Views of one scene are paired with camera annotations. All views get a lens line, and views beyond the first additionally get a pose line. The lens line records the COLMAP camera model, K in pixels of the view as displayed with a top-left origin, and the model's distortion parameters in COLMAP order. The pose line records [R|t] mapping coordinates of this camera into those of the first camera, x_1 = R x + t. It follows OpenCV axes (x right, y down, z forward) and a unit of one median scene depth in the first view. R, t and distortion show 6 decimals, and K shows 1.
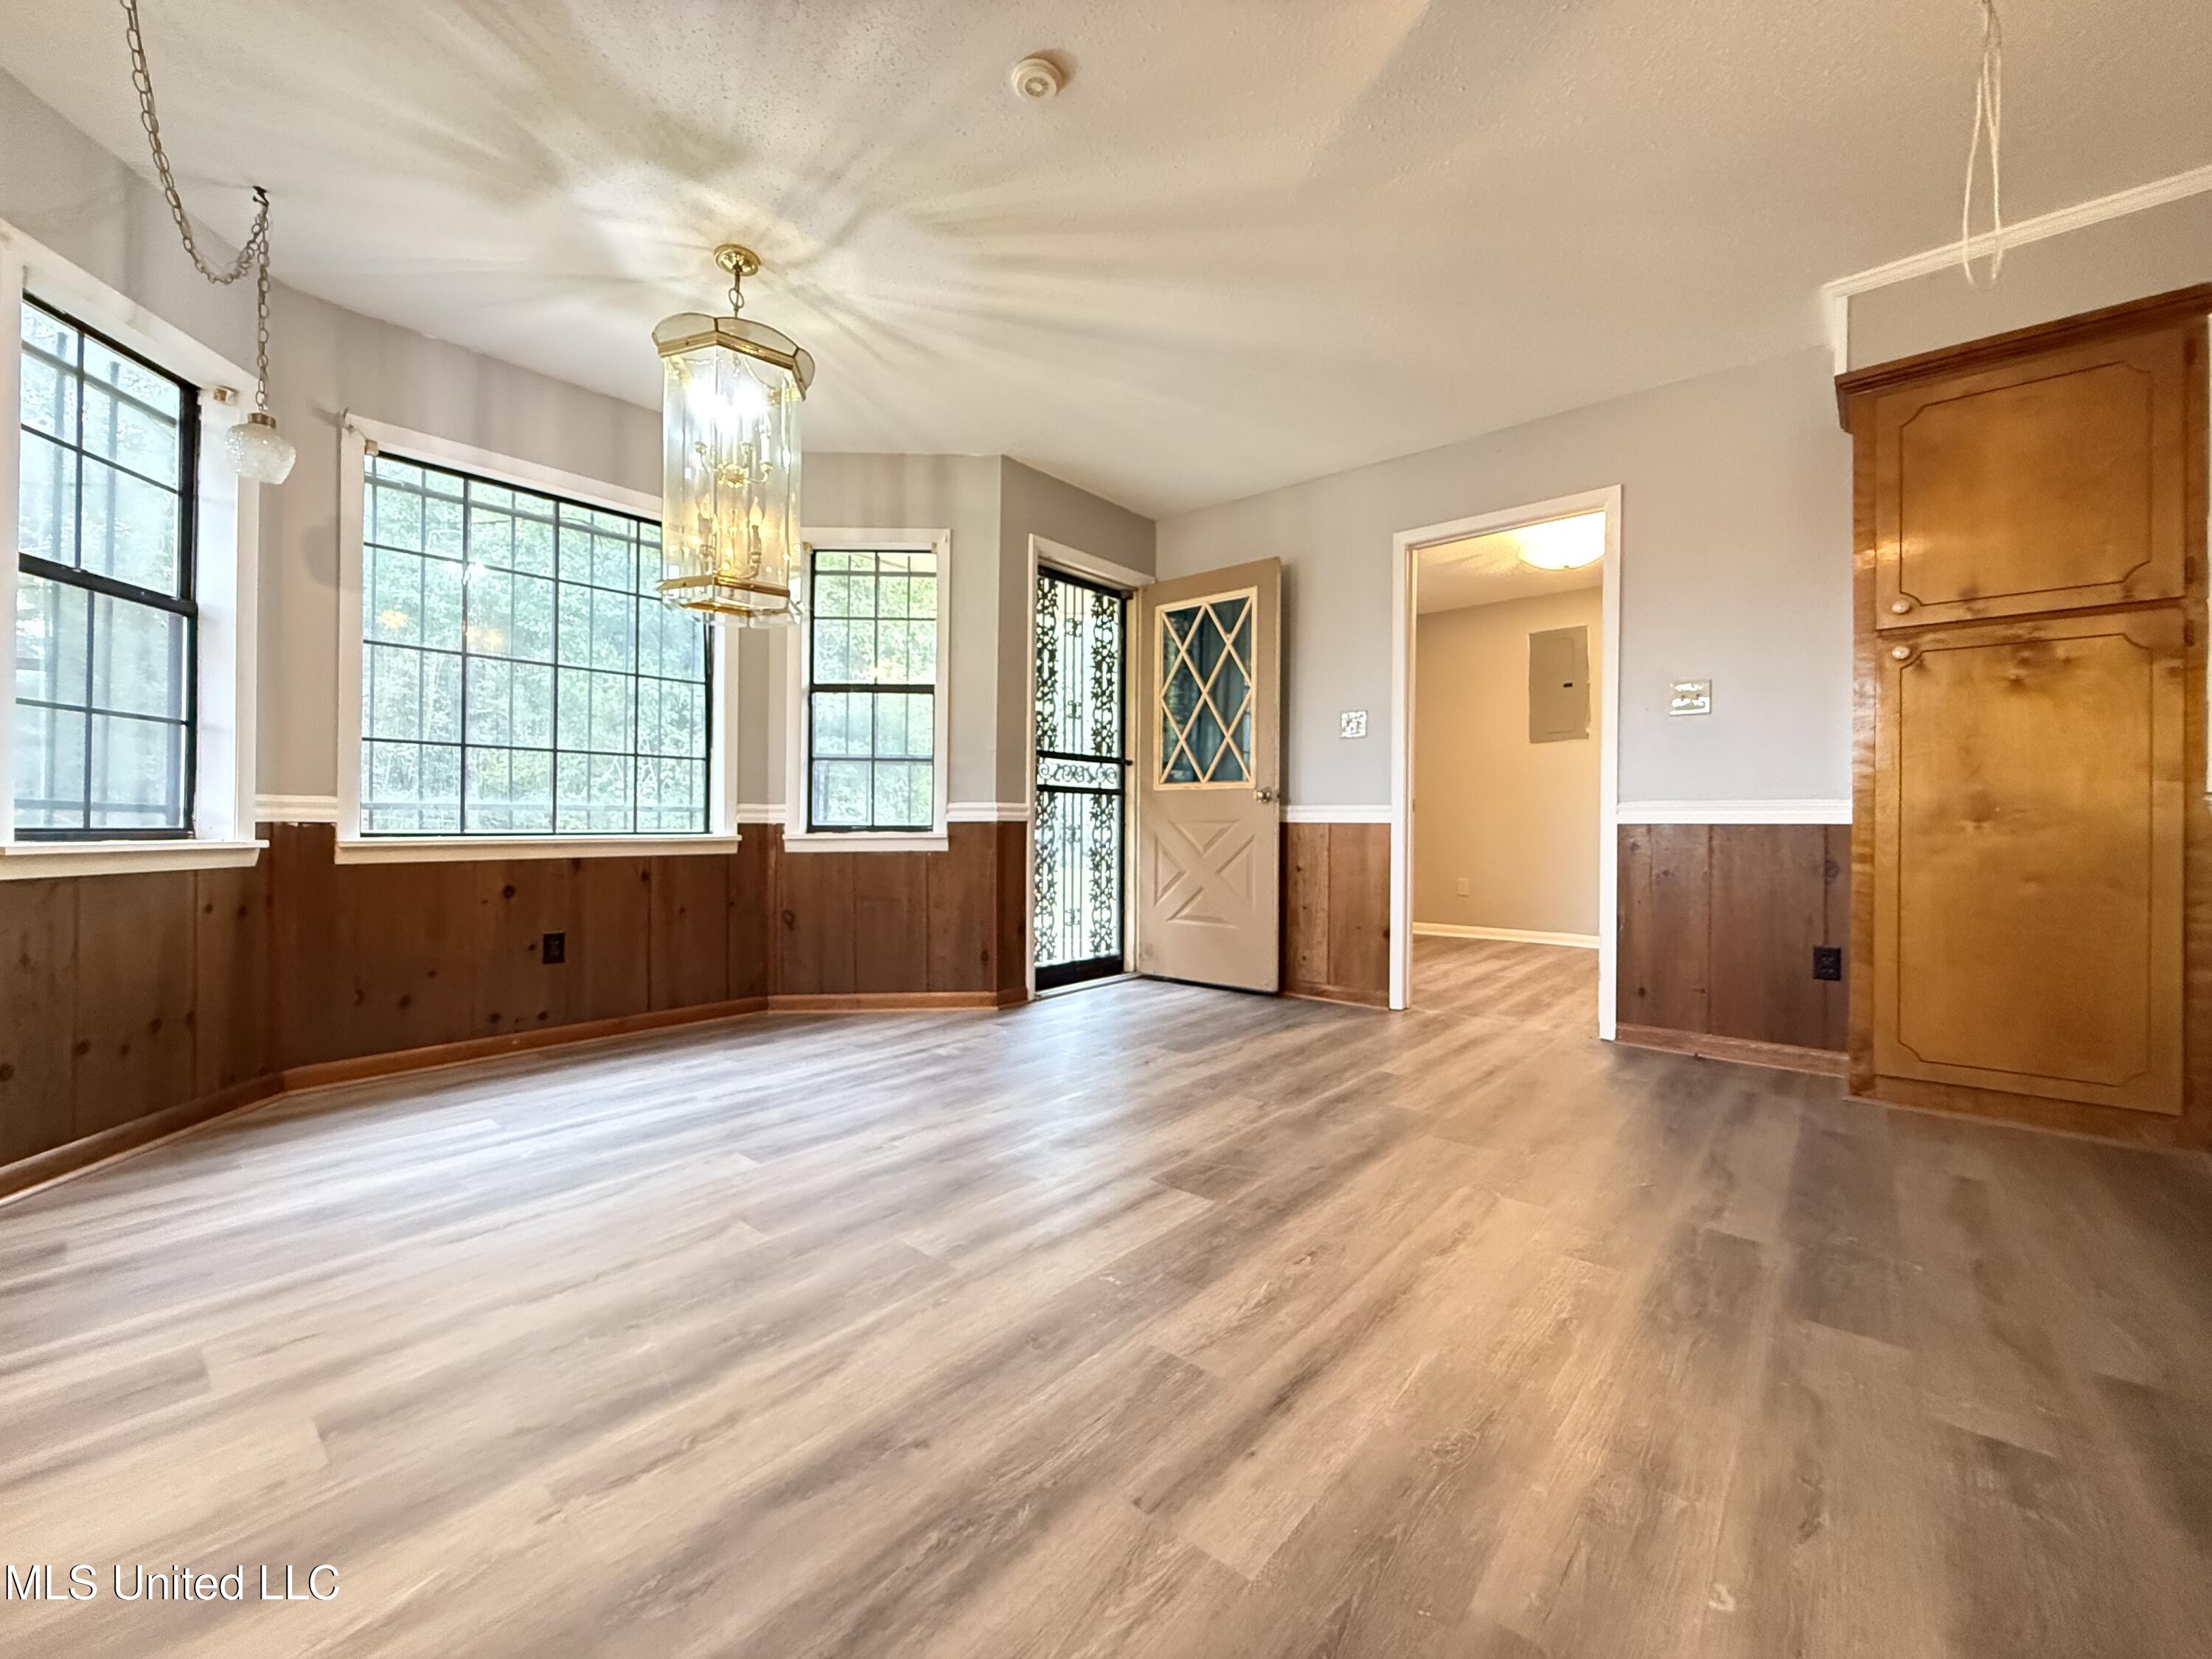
lens RADIAL K [[886.2, 0, 1101.5], [0, 886.2, 825.9], [0, 0, 1]] dist [-0.000254, -0.000193]
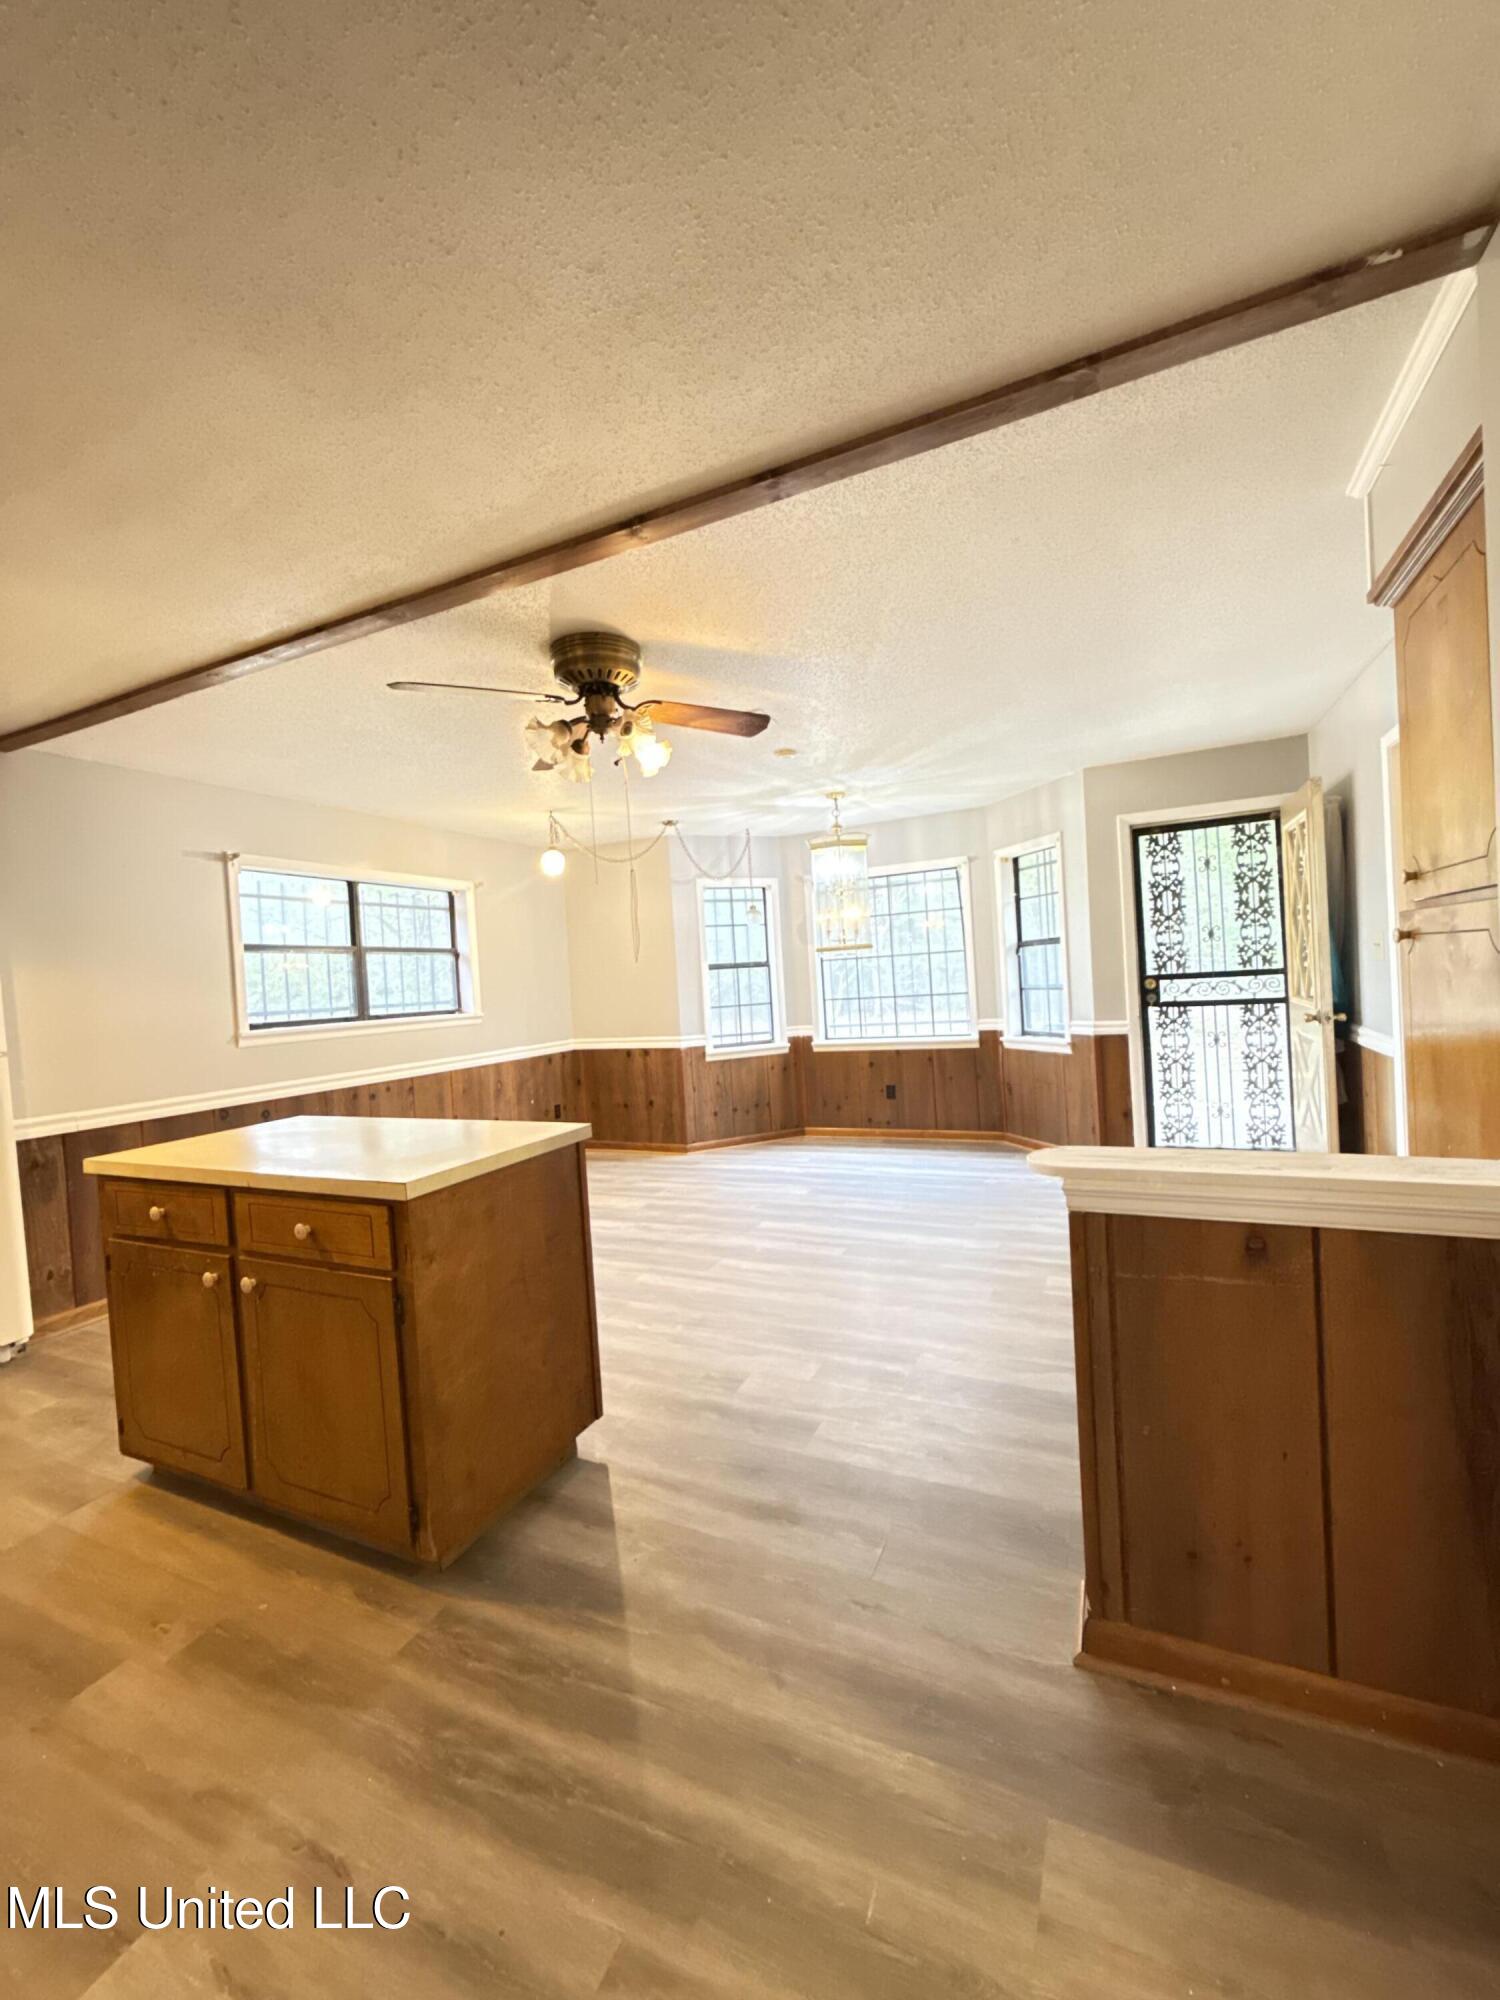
lens RADIAL K [[801.2, 0, 756.4], [0, 801.2, 990.9], [0, 0, 1]] dist [-0.000254, -0.000193]
pose [[0.269301, -0.003112, -0.963051, 0.953644], [0.064207, 0.997828, 0.014730, -0.126831], [0.960913, -0.065802, 0.268916, 0.156741]]
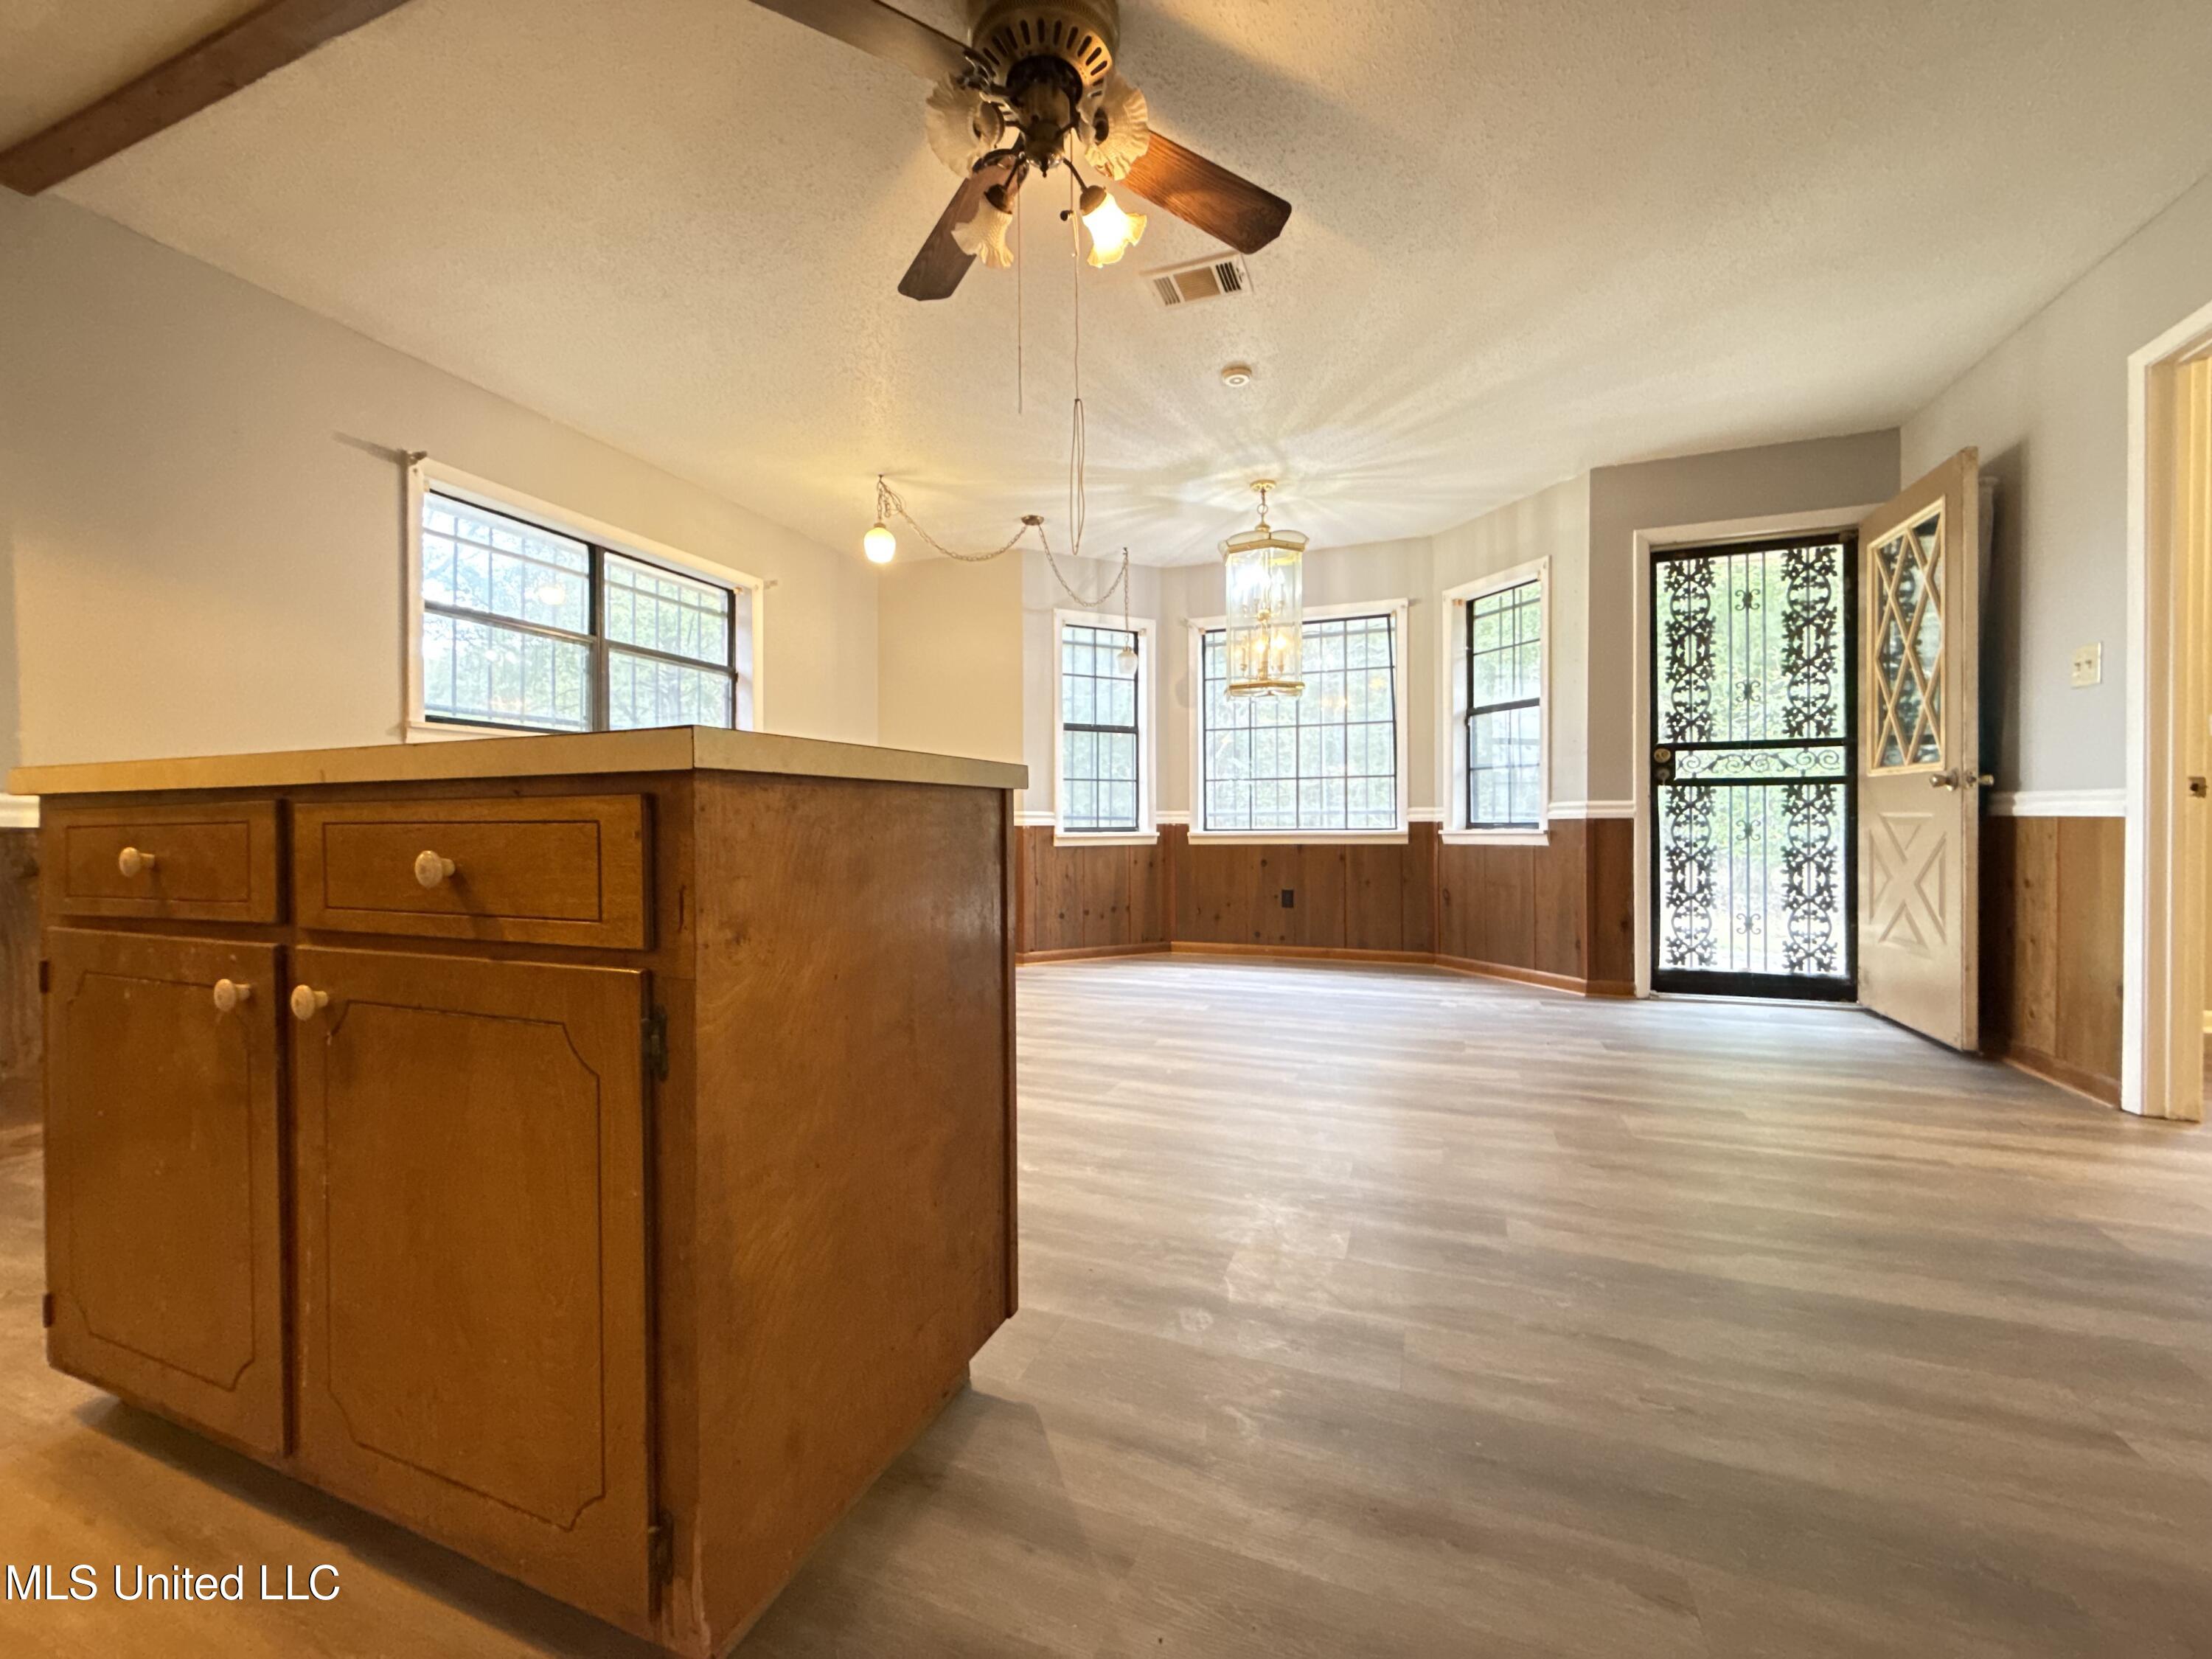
lens RADIAL K [[882.7, 0, 1097.2], [0, 882.7, 825.3], [0, 0, 1]] dist [0.002109, -0.001015]
pose [[0.324989, -0.001094, -0.945717, 0.691693], [0.008772, 0.999960, 0.001858, -0.004152], [0.945677, -0.008899, 0.324986, 0.103632]]
